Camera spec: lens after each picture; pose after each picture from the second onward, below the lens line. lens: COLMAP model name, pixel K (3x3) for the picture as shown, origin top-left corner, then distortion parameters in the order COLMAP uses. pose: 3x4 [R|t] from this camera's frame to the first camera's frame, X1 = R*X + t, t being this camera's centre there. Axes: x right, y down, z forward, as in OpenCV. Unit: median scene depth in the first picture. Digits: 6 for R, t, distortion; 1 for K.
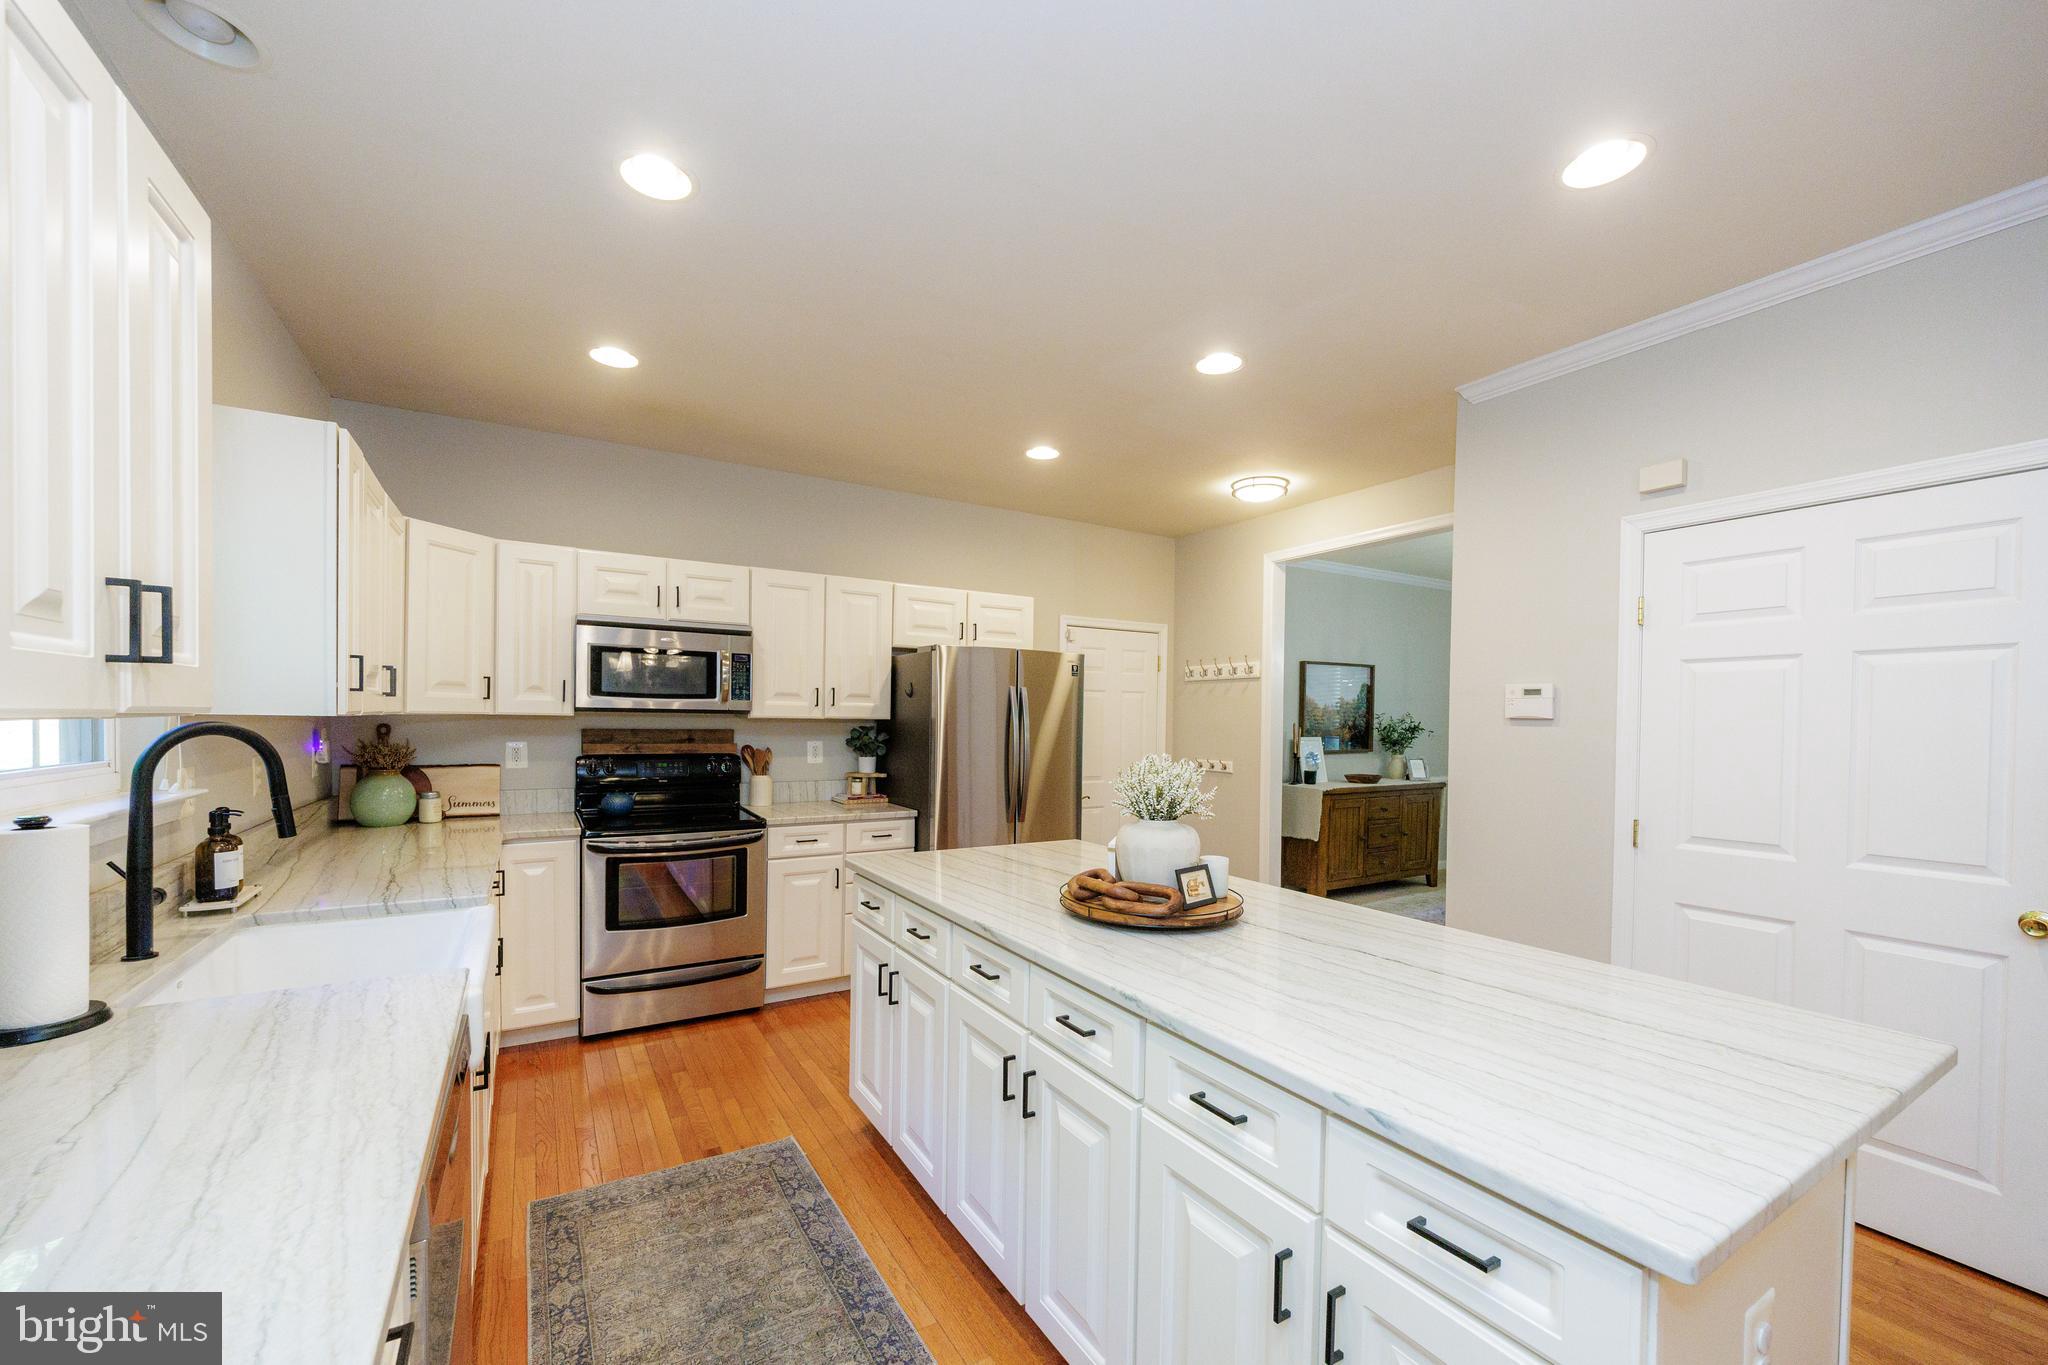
lens RADIAL K [[747.7, 0, 918.2], [0, 747.7, 726.0], [0, 0, 1]] dist [-0.002829, -0.000270]
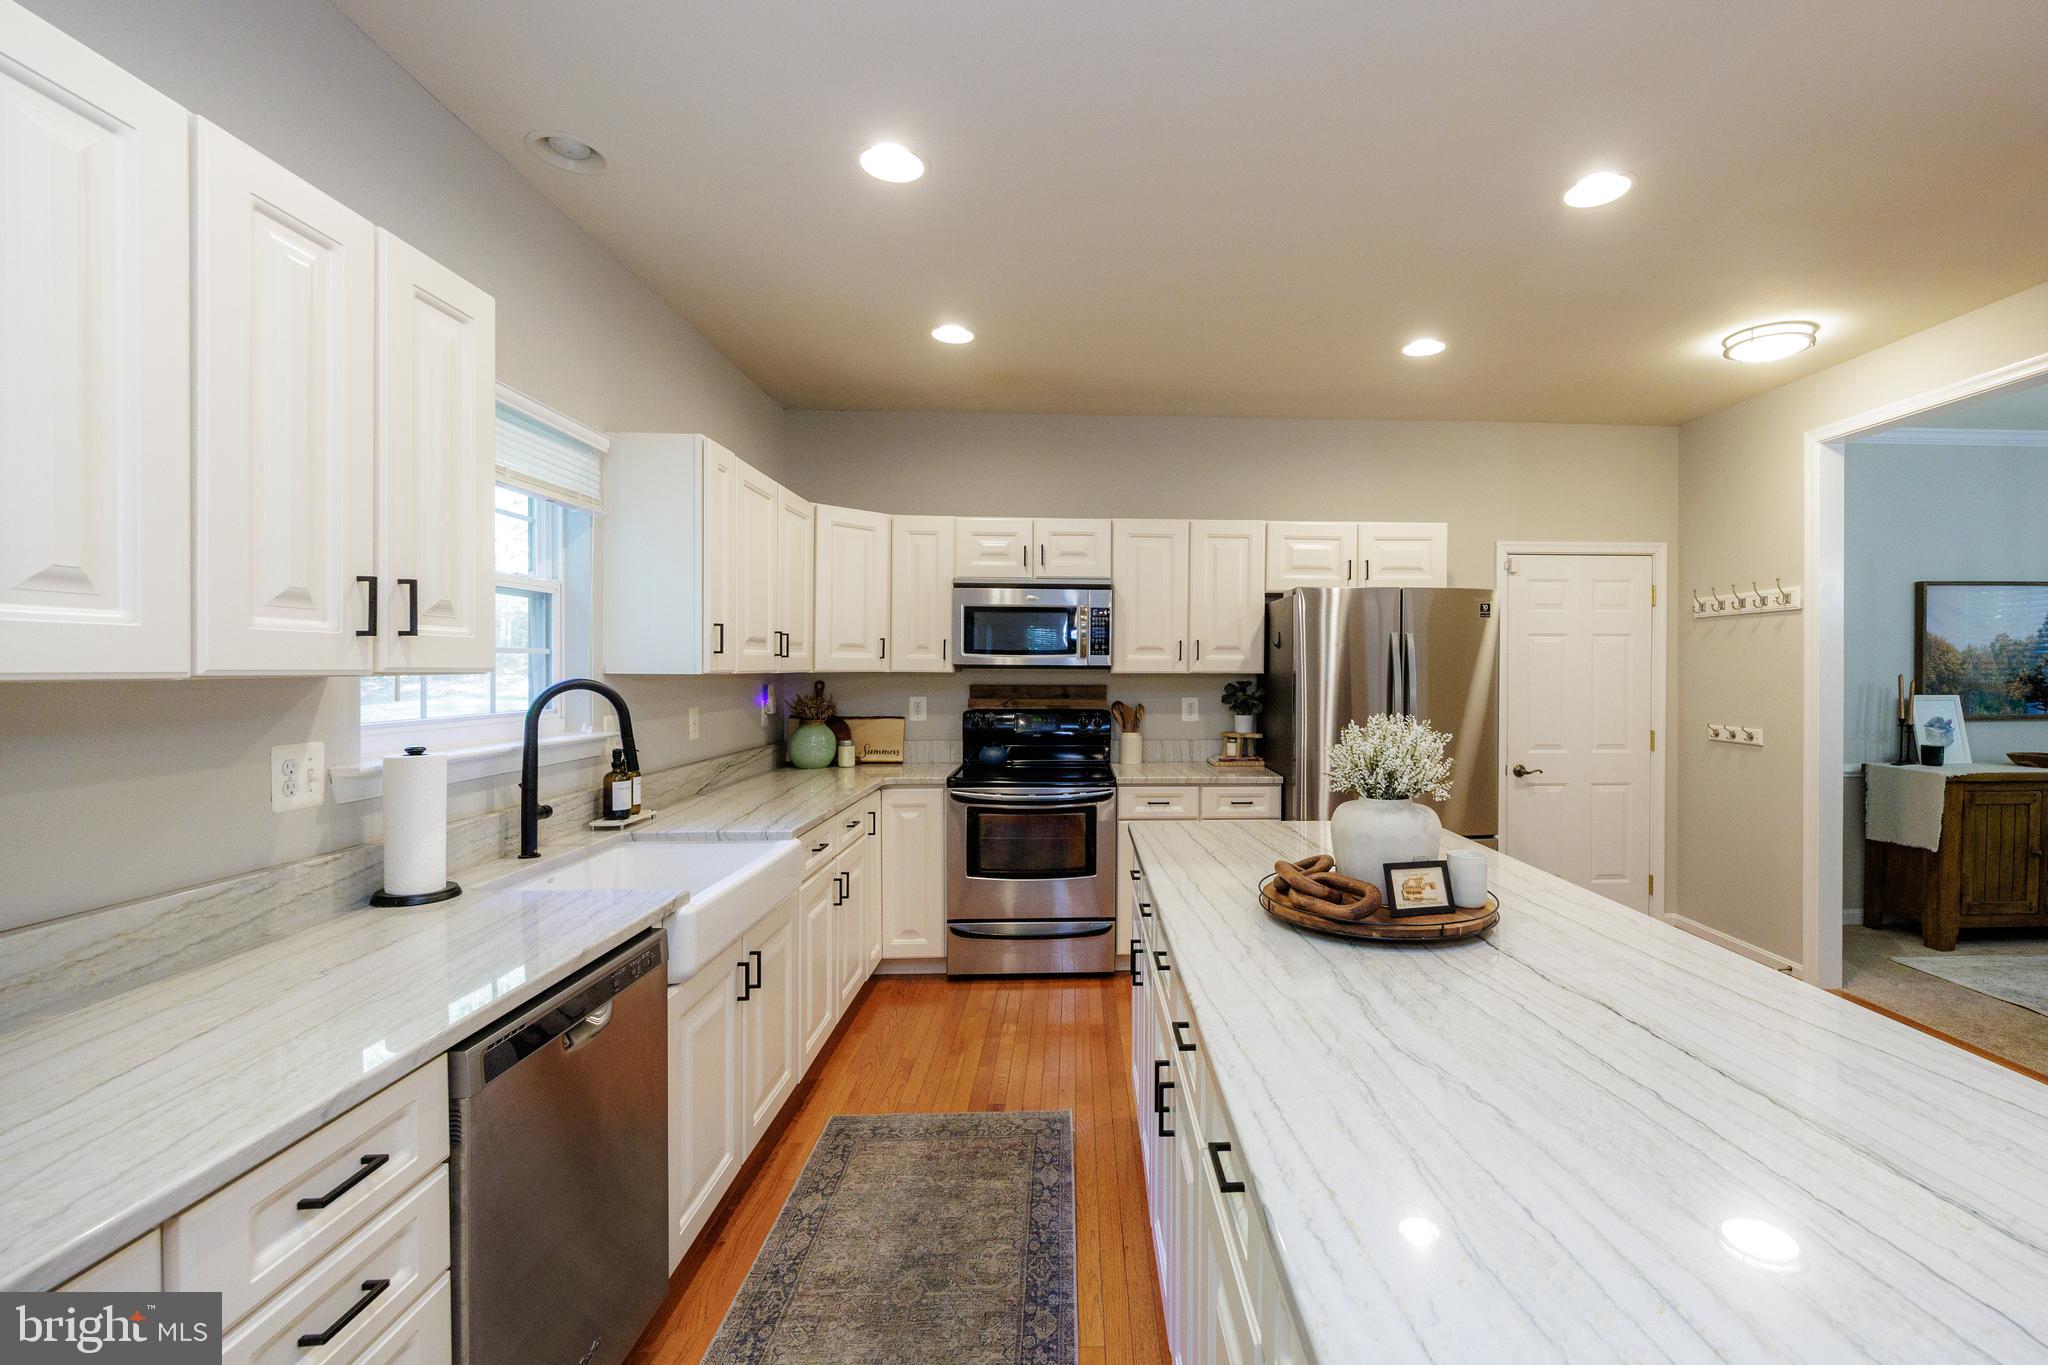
lens RADIAL K [[786.0, 0, 1057.9], [0, 786.0, 670.0], [0, 0, 1]] dist [0.000542, -0.000545]
pose [[0.907634, -0.010070, -0.419642, 0.150587], [0.003785, 0.999868, -0.015809, 0.001008], [0.419746, 0.012760, 0.907552, 0.043966]]
